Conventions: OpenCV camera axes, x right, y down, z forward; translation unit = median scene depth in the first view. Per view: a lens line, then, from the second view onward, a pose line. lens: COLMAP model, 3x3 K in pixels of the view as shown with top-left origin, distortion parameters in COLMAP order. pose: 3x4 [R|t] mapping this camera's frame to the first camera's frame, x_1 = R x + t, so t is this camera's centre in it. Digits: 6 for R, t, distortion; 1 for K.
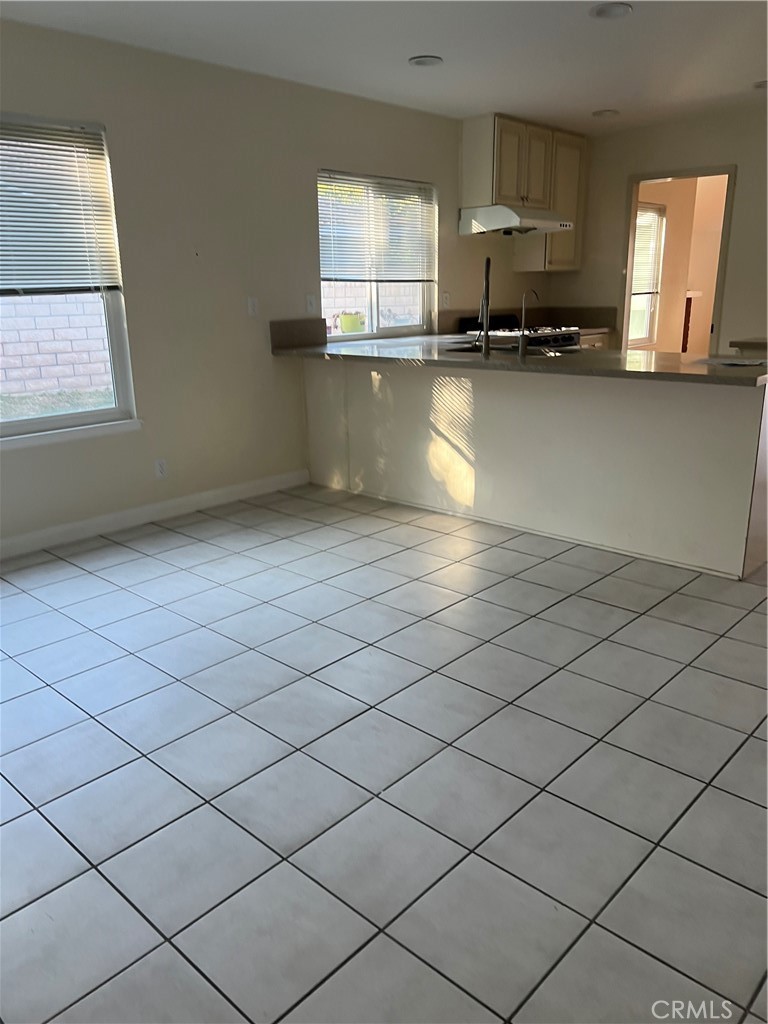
lens RADIAL K [[777.5, 0, 379.9], [0, 777.5, 506.1], [0, 0, 1]] dist [0.015605, 0.000397]
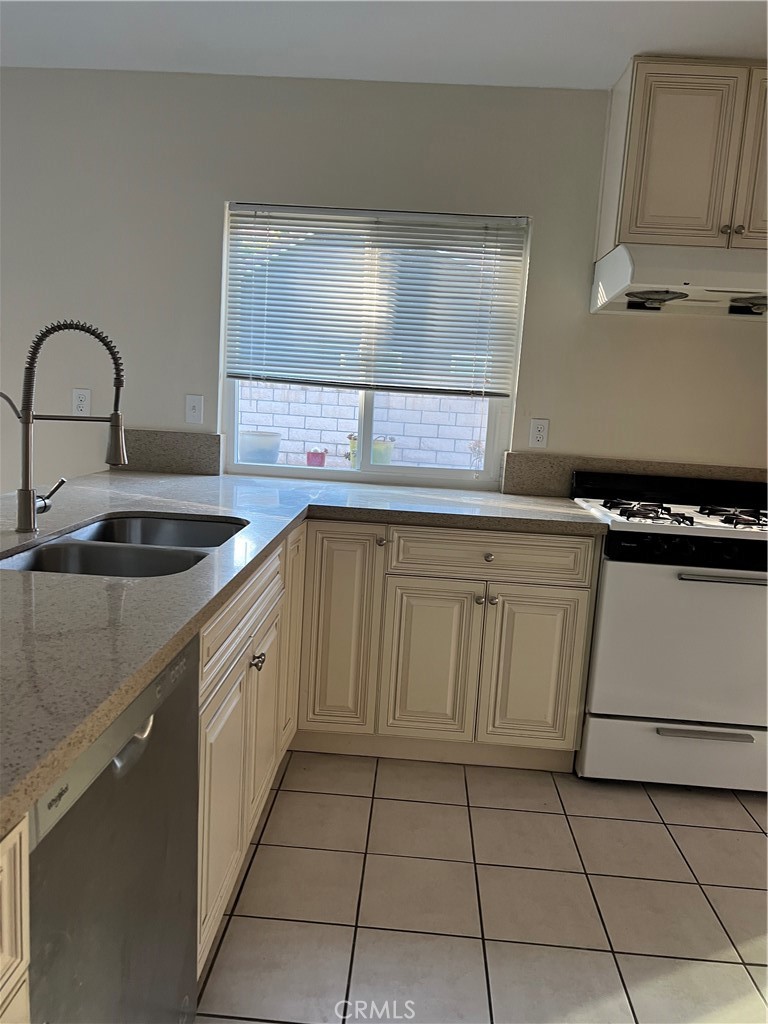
lens RADIAL K [[777.5, 0, 381.5], [0, 777.5, 519.0], [0, 0, 1]] dist [0.015605, 0.000397]
pose [[0.634177, 0.174009, -0.753353, 0.445909], [-0.274669, 0.961495, -0.009132, -0.187487], [0.722756, 0.212714, 0.657553, 0.632281]]
